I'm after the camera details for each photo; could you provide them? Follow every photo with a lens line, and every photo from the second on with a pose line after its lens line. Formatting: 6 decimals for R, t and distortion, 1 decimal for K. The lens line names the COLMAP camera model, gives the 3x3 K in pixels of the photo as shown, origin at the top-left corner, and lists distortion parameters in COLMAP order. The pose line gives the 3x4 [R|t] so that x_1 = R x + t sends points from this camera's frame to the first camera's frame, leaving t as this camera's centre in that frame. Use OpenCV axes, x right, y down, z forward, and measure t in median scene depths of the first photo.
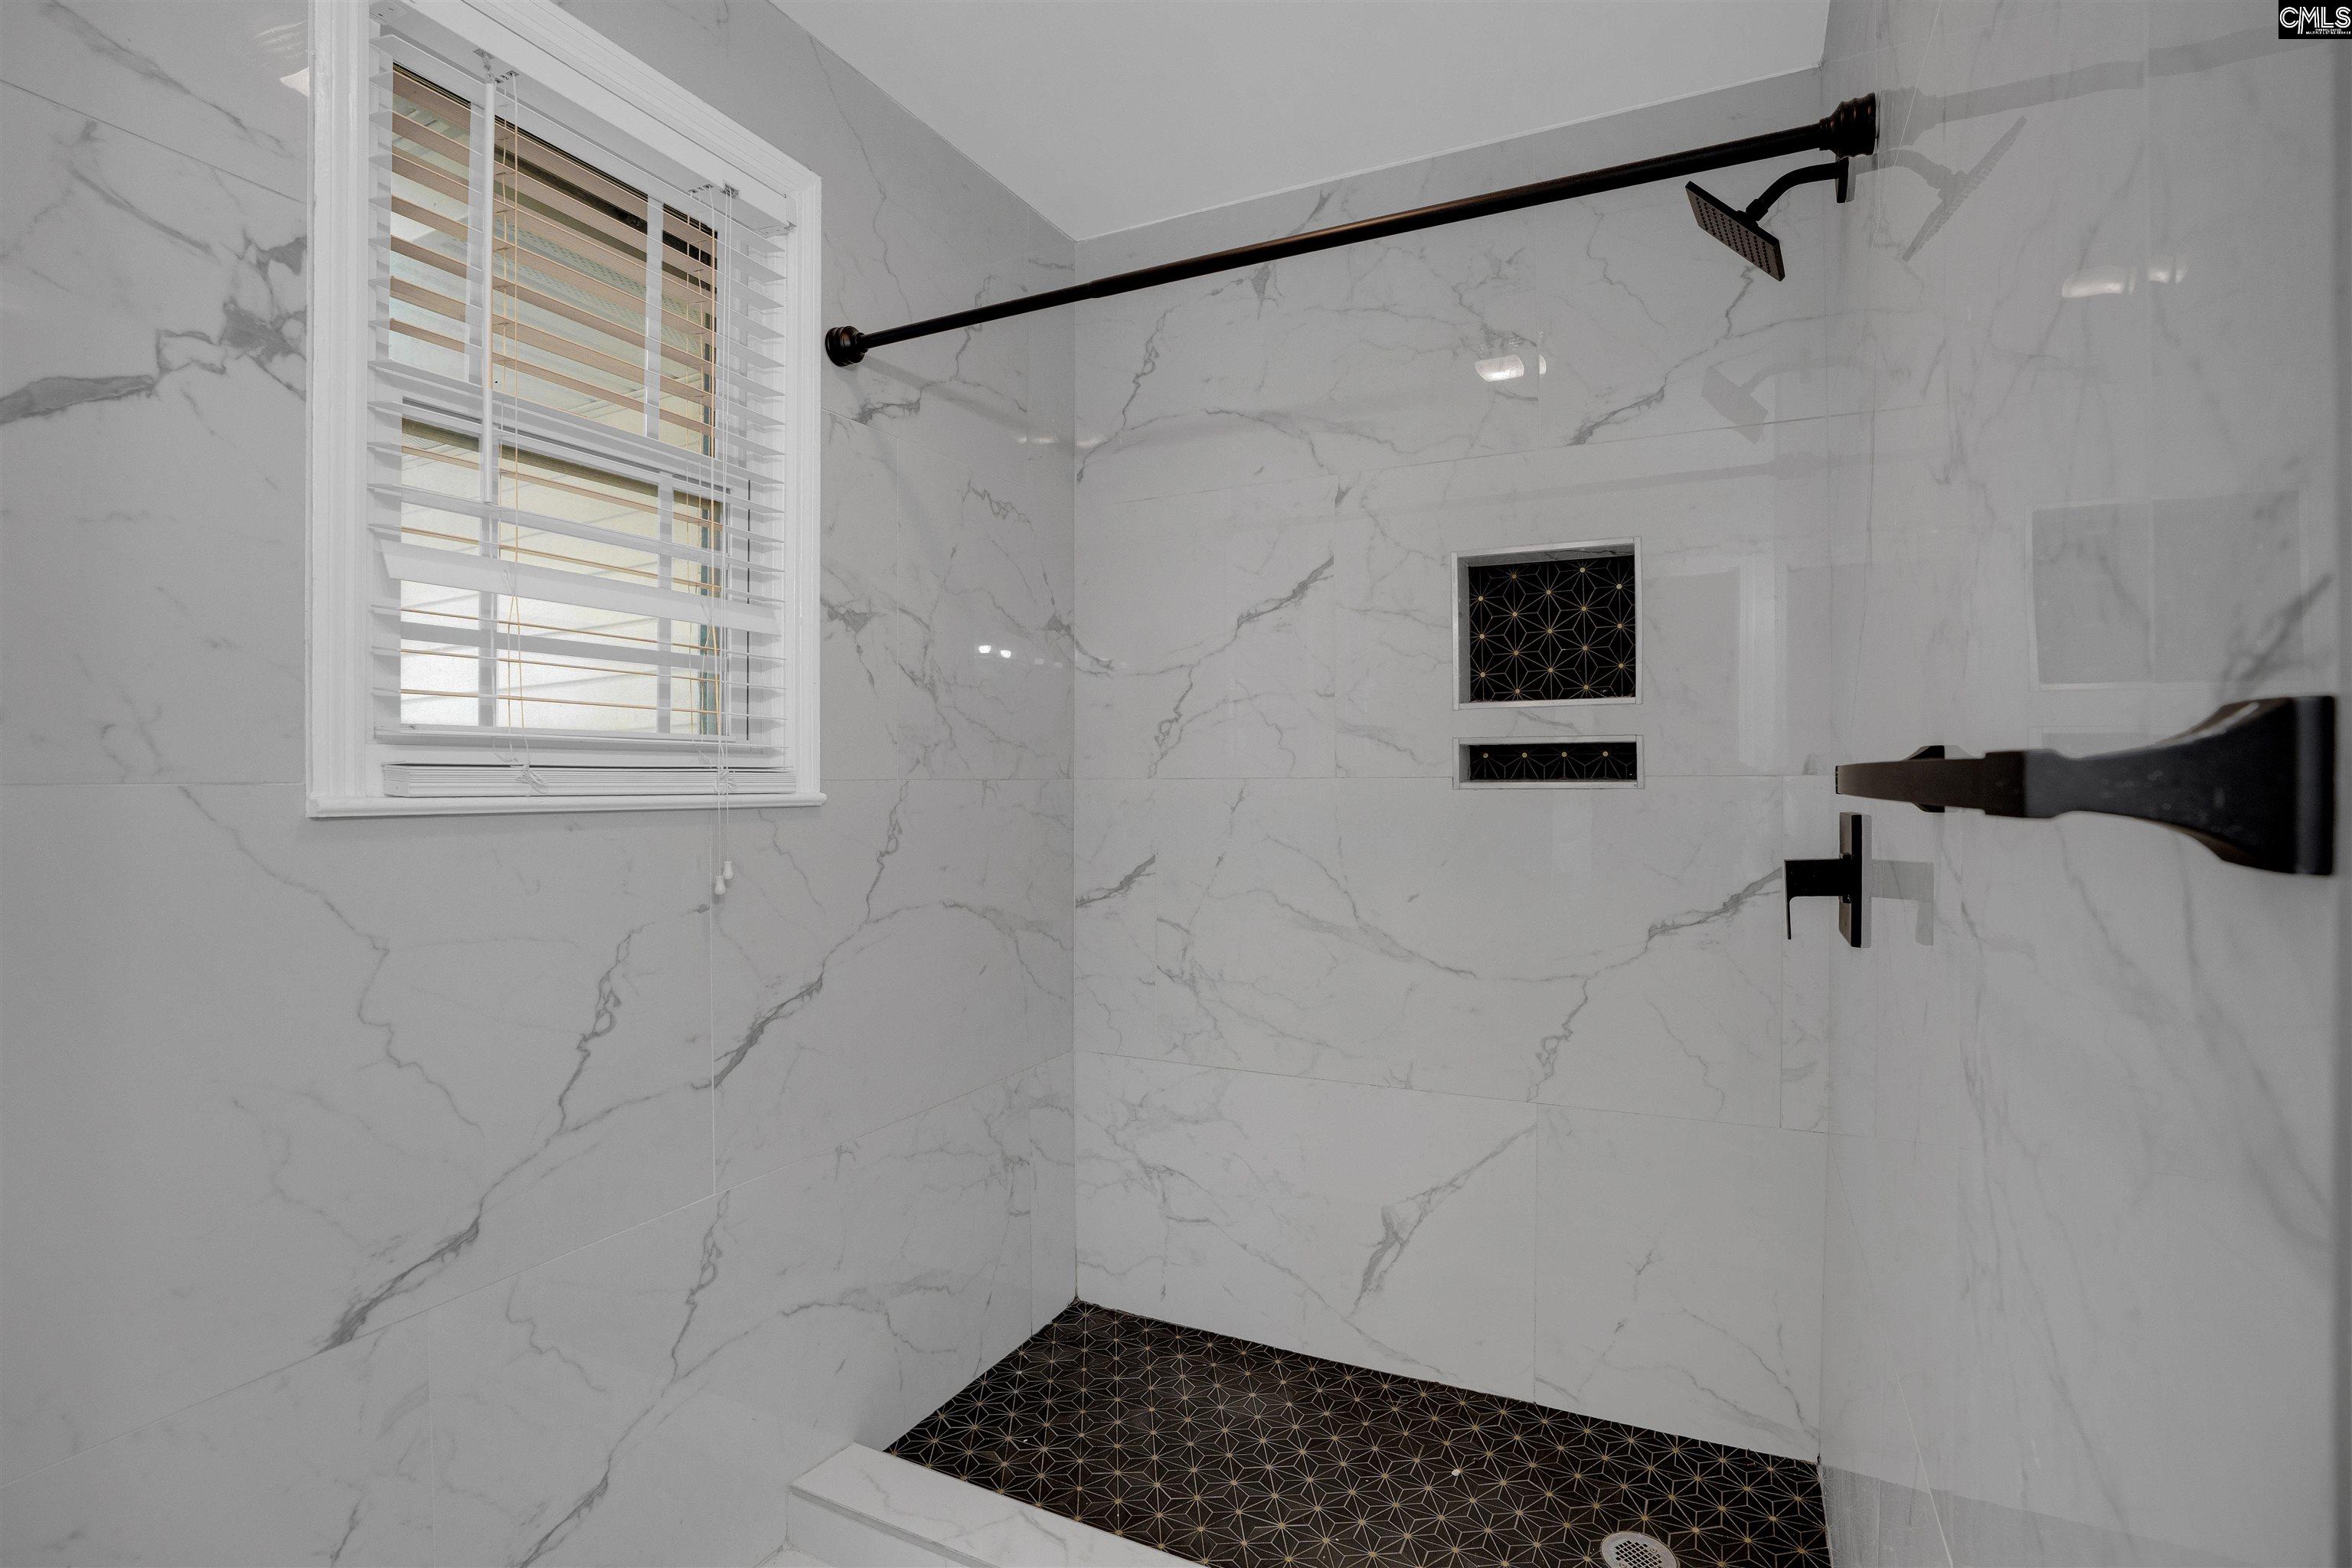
lens RADIAL K [[1141.4, 0, 1169.3], [0, 1141.4, 782.5], [0, 0, 1]] dist [-0.083907, 0.042084]
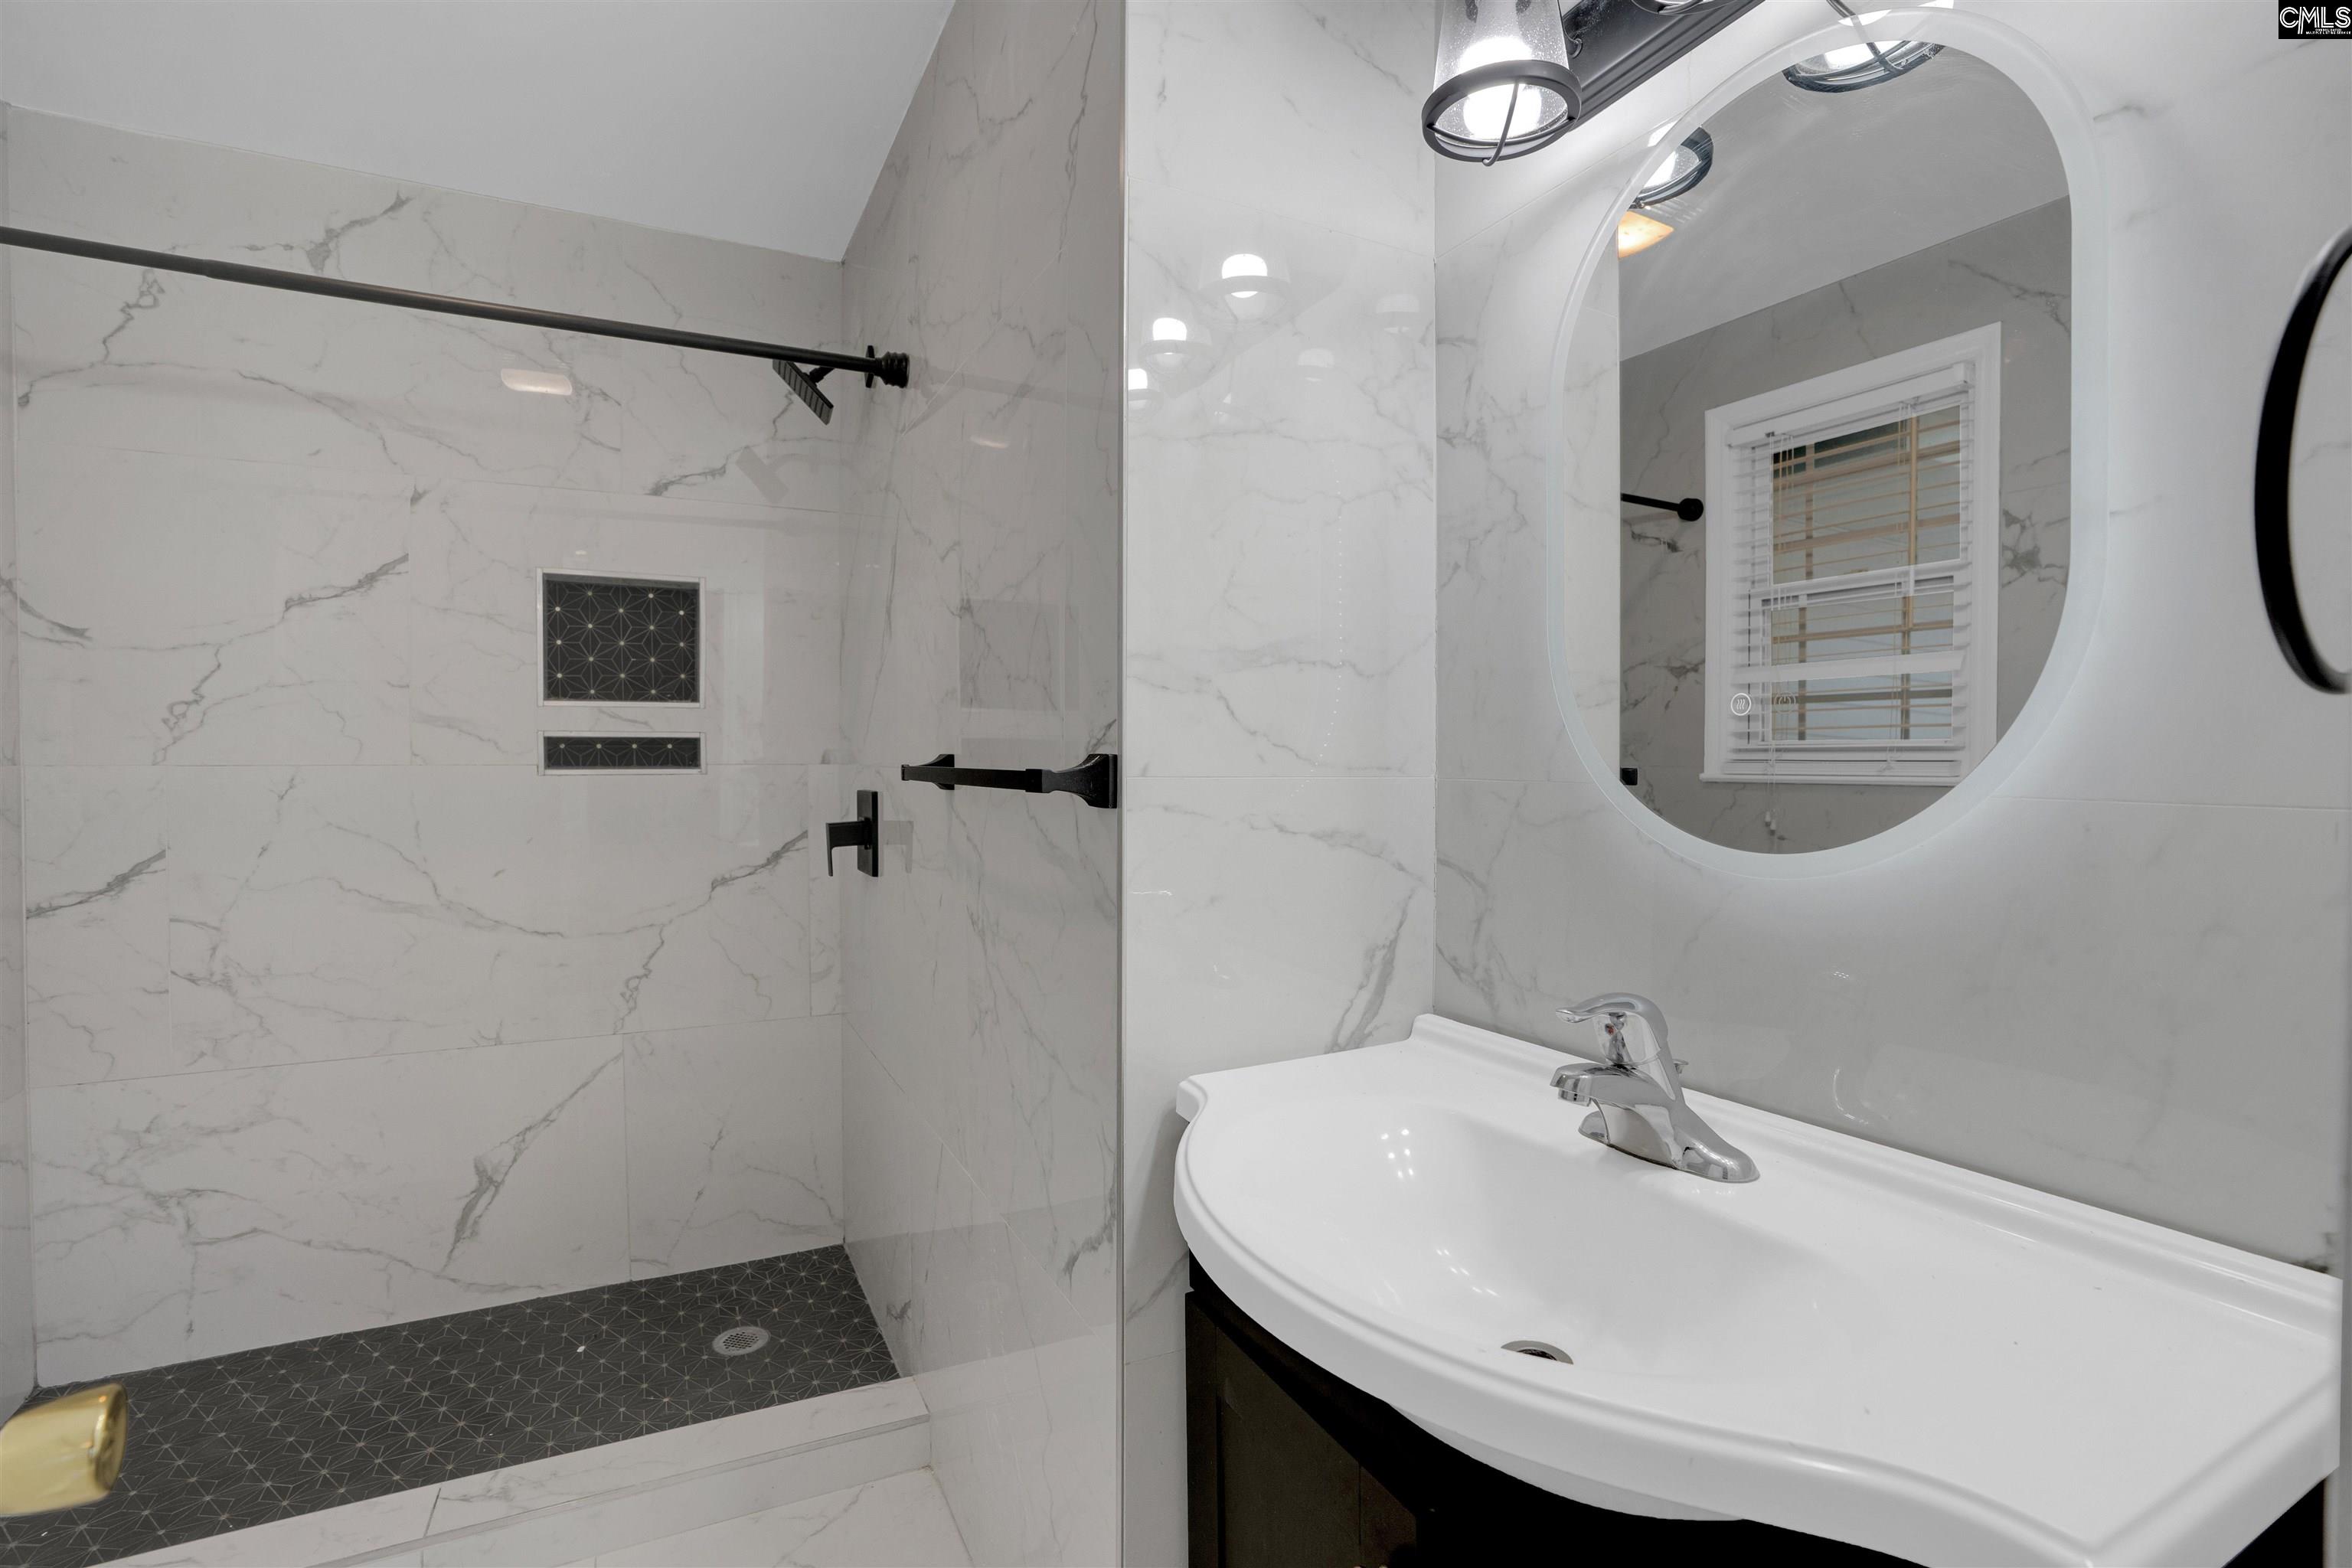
lens RADIAL K [[1141.4, 0, 1169.3], [0, 1141.4, 782.5], [0, 0, 1]] dist [-0.083907, 0.042084]
pose [[0.620849, -0.012960, 0.783823, -0.234505], [-0.001781, 0.999837, 0.017943, -0.008257], [-0.783928, -0.012536, 0.620725, -0.195342]]
